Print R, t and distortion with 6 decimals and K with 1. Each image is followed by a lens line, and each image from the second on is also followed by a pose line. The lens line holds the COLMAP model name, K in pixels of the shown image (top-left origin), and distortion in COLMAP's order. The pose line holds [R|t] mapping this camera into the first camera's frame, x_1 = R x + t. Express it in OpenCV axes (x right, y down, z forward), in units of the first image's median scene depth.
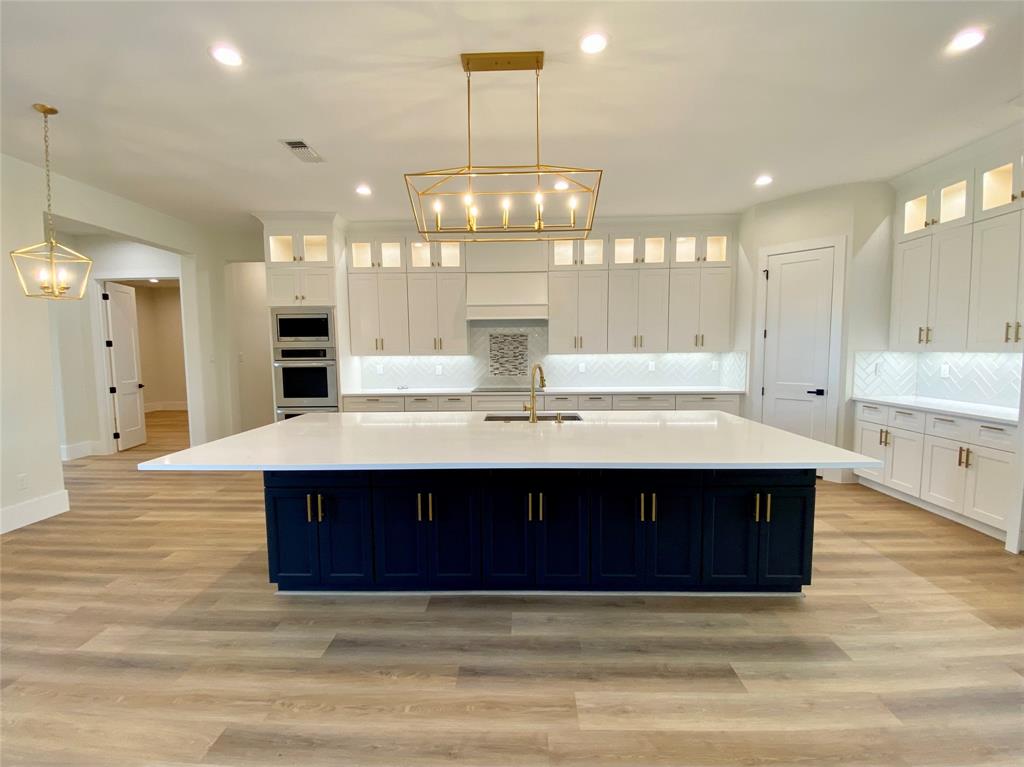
lens RADIAL K [[427.8, 0, 508.7], [0, 427.8, 383.4], [0, 0, 1]] dist [0.015632, -0.017420]
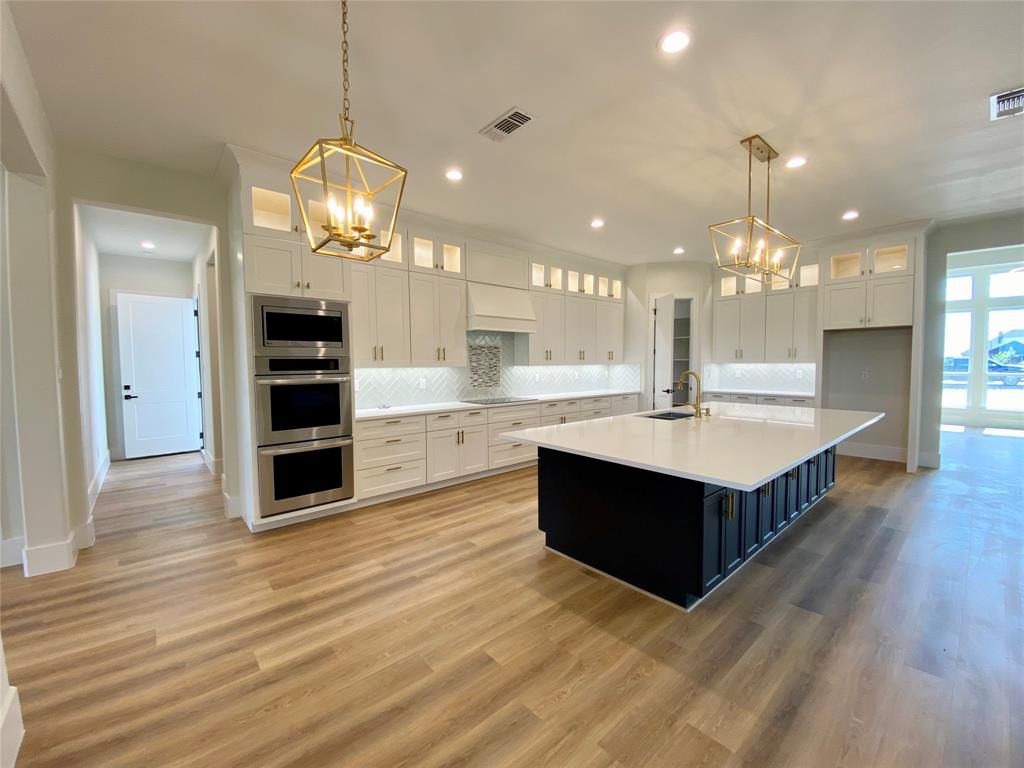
lens RADIAL K [[416.2, 0, 512.0], [0, 416.2, 384.0], [0, 0, 1]] dist [0.027462, -0.024939]
pose [[0.730254, -0.031326, 0.682457, -0.701720], [0.052882, 0.998543, -0.010751, -0.012944], [-0.681126, 0.043940, 0.730846, 0.272828]]
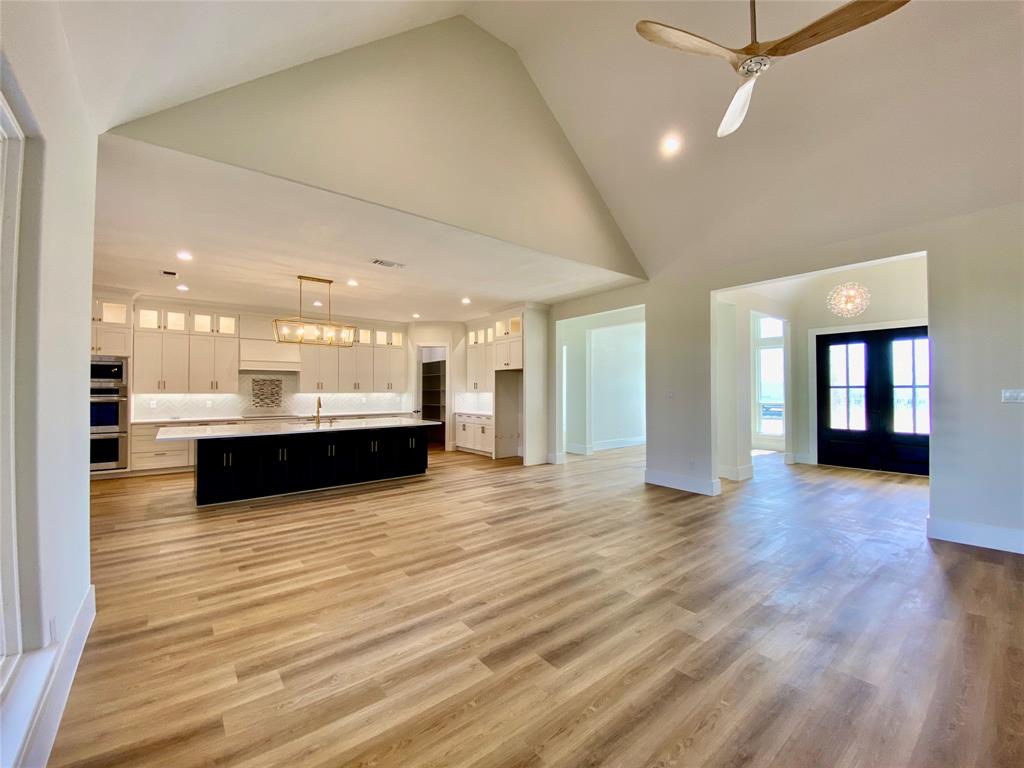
lens RADIAL K [[413.2, 0, 531.2], [0, 413.2, 385.4], [0, 0, 1]] dist [-0.000235, -0.020974]
pose [[0.732134, 0.016826, 0.680952, -0.343882], [0.045928, 0.996200, -0.073995, 0.061632], [-0.679610, 0.085449, 0.728580, -0.761989]]
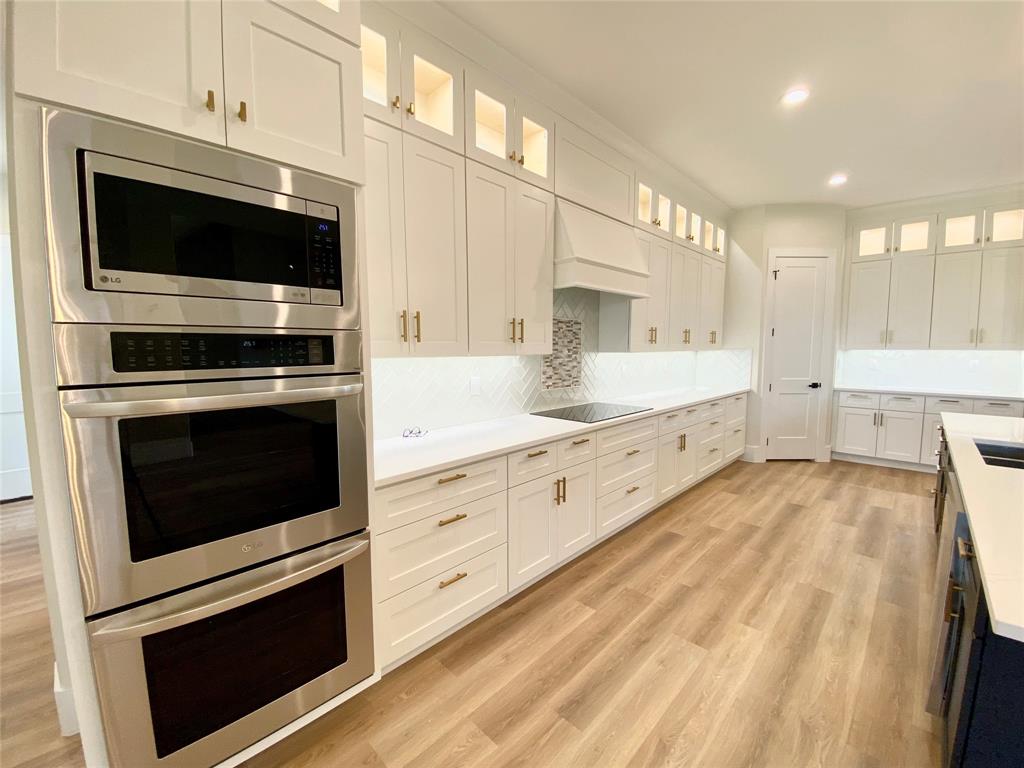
lens RADIAL K [[419.1, 0, 509.9], [0, 419.1, 384.7], [0, 0, 1]] dist [0.020548, -0.023885]
pose [[0.676449, -0.058383, 0.734171, -0.550584], [0.052941, 0.998129, 0.030595, -0.050383], [-0.734584, 0.018172, 0.678275, 0.733813]]
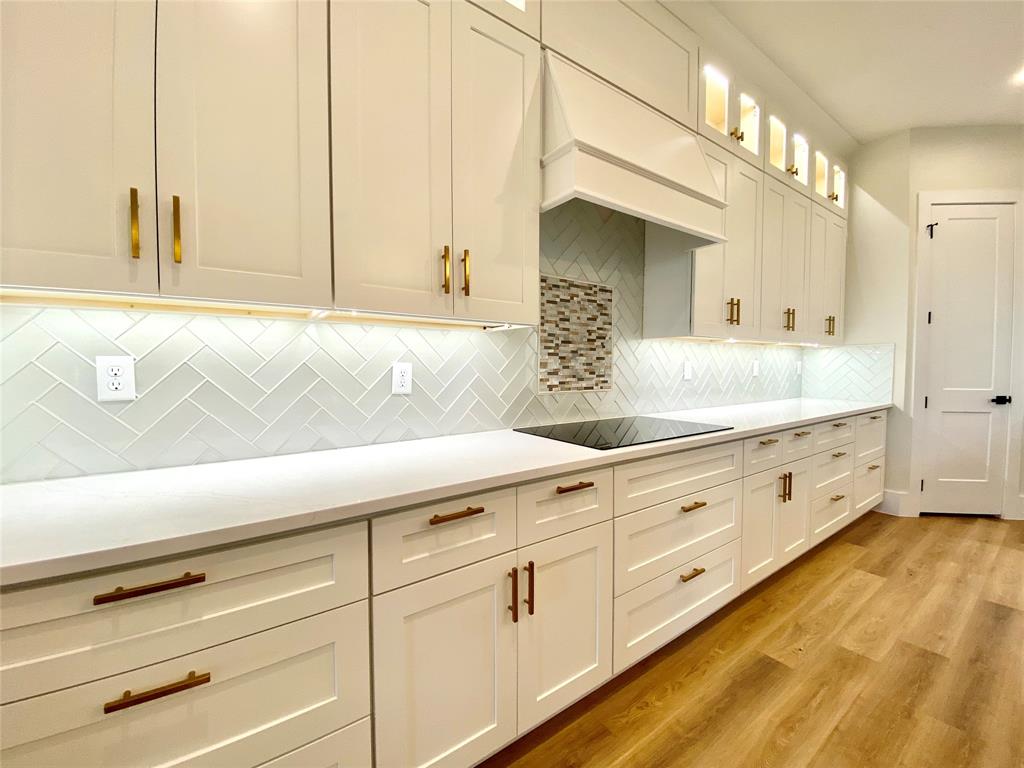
lens RADIAL K [[422.1, 0, 512.0], [0, 422.1, 384.0], [0, 0, 1]] dist [0.009987, -0.016101]
pose [[0.789487, -0.017770, 0.613510, -0.313272], [0.038869, 0.999022, -0.021083, -0.020752], [-0.612535, 0.040491, 0.789406, 0.832665]]
